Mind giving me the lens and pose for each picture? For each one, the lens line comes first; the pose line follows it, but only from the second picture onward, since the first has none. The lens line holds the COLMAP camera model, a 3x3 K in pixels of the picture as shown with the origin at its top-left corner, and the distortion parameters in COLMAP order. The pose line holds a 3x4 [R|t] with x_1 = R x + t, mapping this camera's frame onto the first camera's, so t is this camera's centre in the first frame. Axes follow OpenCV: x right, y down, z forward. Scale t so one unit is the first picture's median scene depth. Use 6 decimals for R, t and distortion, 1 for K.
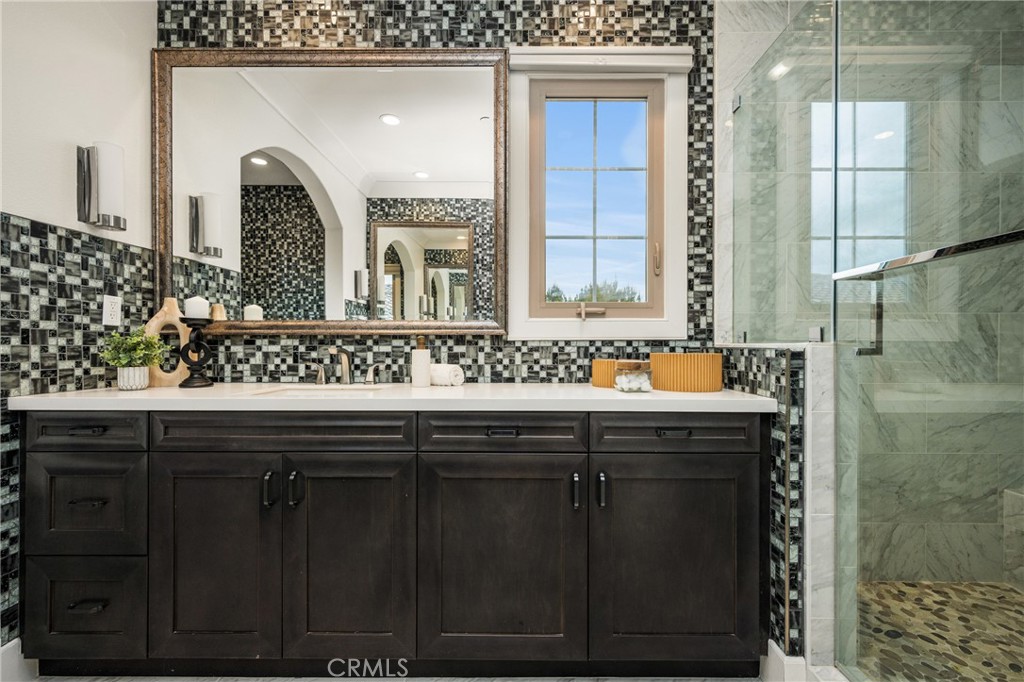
lens RADIAL K [[433.5, 0, 513.0], [0, 433.5, 338.1], [0, 0, 1]] dist [0.000901, -0.000046]
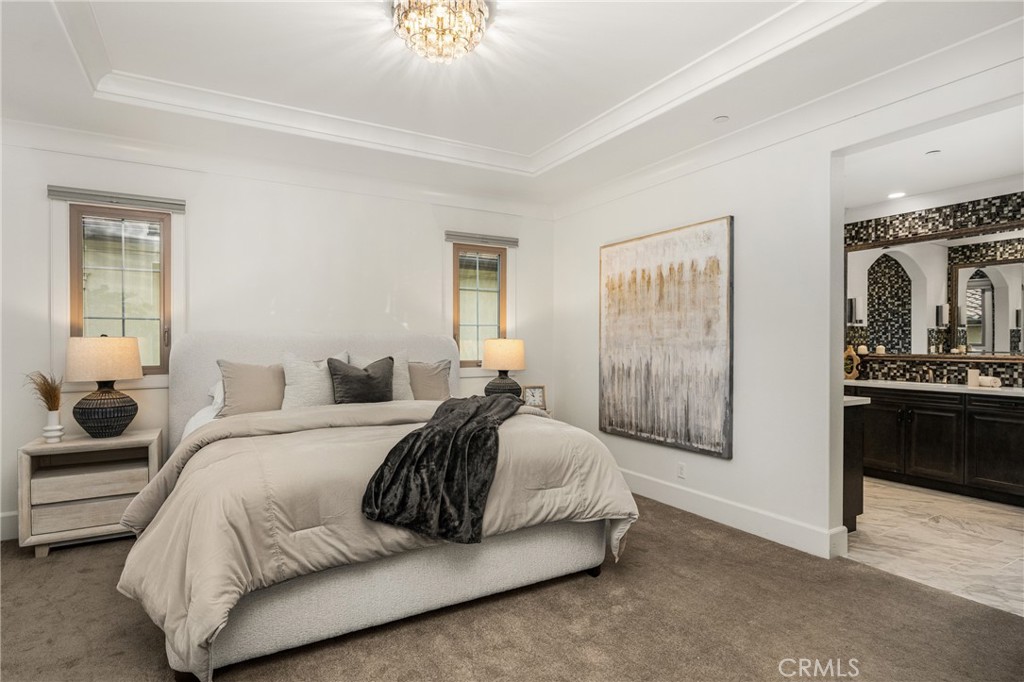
lens RADIAL K [[515.6, 0, 509.3], [0, 515.6, 351.5], [0, 0, 1]] dist [0.015714, -0.000673]
pose [[0.511269, 0.013450, -0.859316, 0.795168], [0.009887, 0.999719, 0.021530, -0.134452], [0.859364, -0.019503, 0.510992, -2.206010]]
